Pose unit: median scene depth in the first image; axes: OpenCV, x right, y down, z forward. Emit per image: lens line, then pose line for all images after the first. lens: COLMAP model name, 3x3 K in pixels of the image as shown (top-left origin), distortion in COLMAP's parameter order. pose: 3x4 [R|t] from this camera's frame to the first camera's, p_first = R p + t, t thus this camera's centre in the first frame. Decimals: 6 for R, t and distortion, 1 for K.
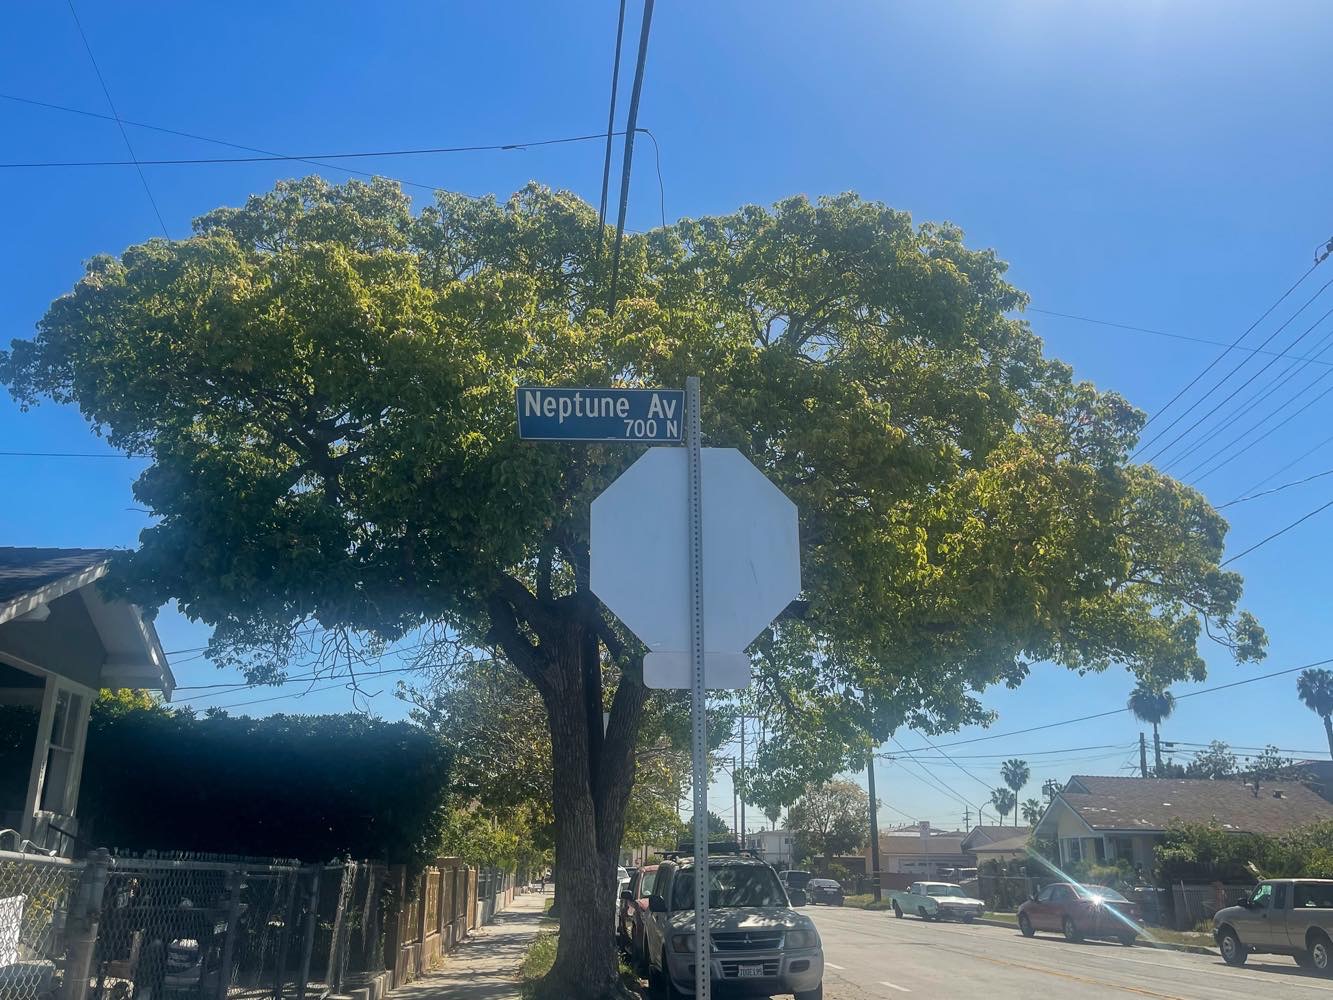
lens RADIAL K [[1159.9, 0, 666.5], [0, 1159.9, 500.0], [0, 0, 1]] dist [0.009764, 0.007063]
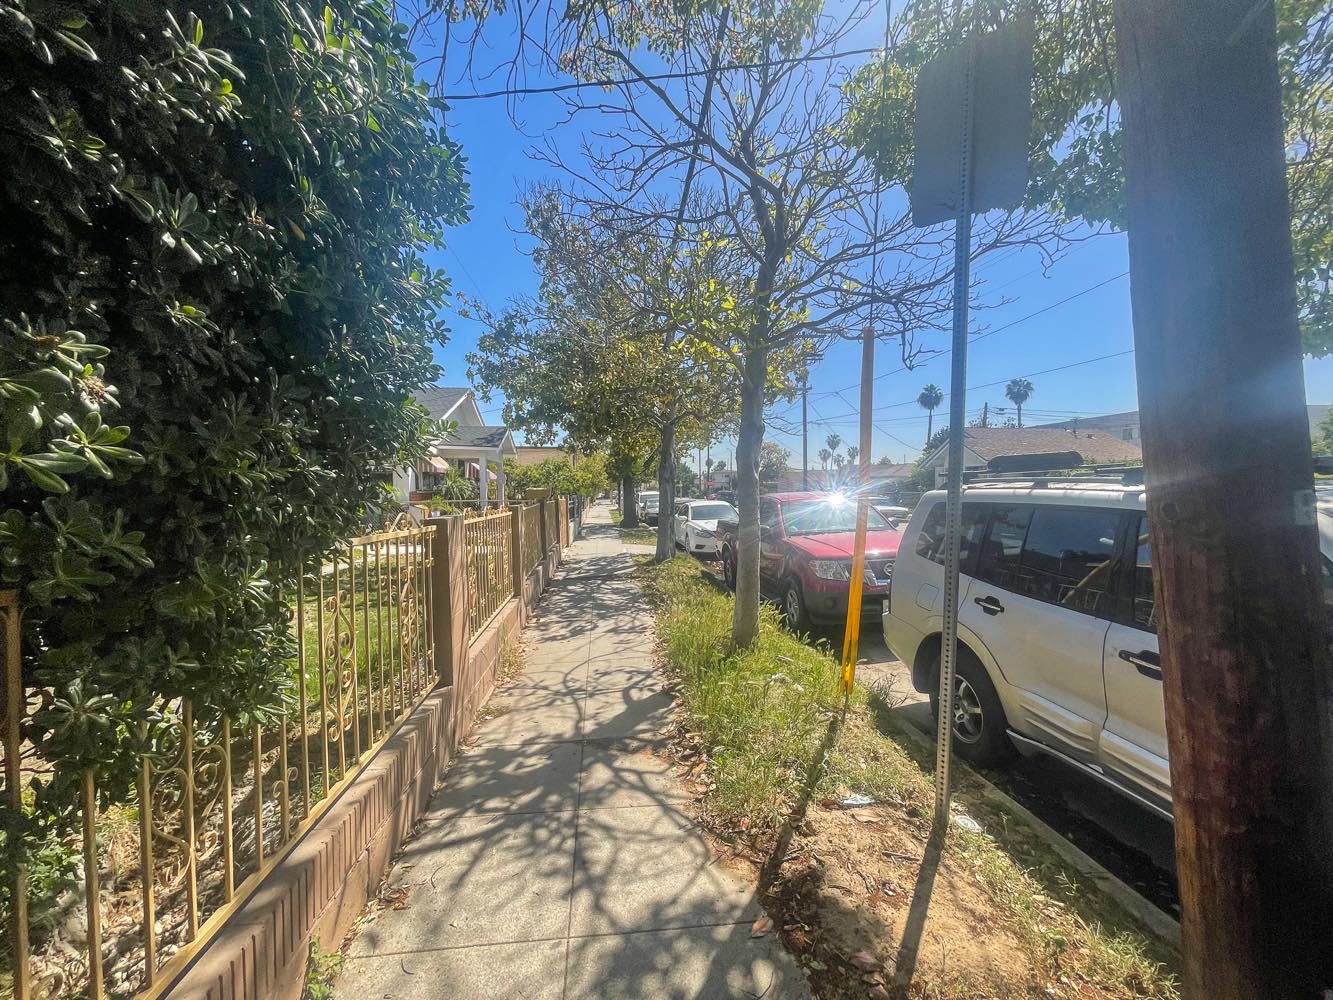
lens RADIAL K [[537.7, 0, 666.5], [0, 537.7, 500.0], [0, 0, 1]] dist [0.016368, -0.000093]
pose [[0.999306, -0.022361, 0.029791, -0.092709], [0.011650, 0.947271, 0.320221, 0.173847], [-0.035381, -0.319652, 0.946874, 0.567819]]
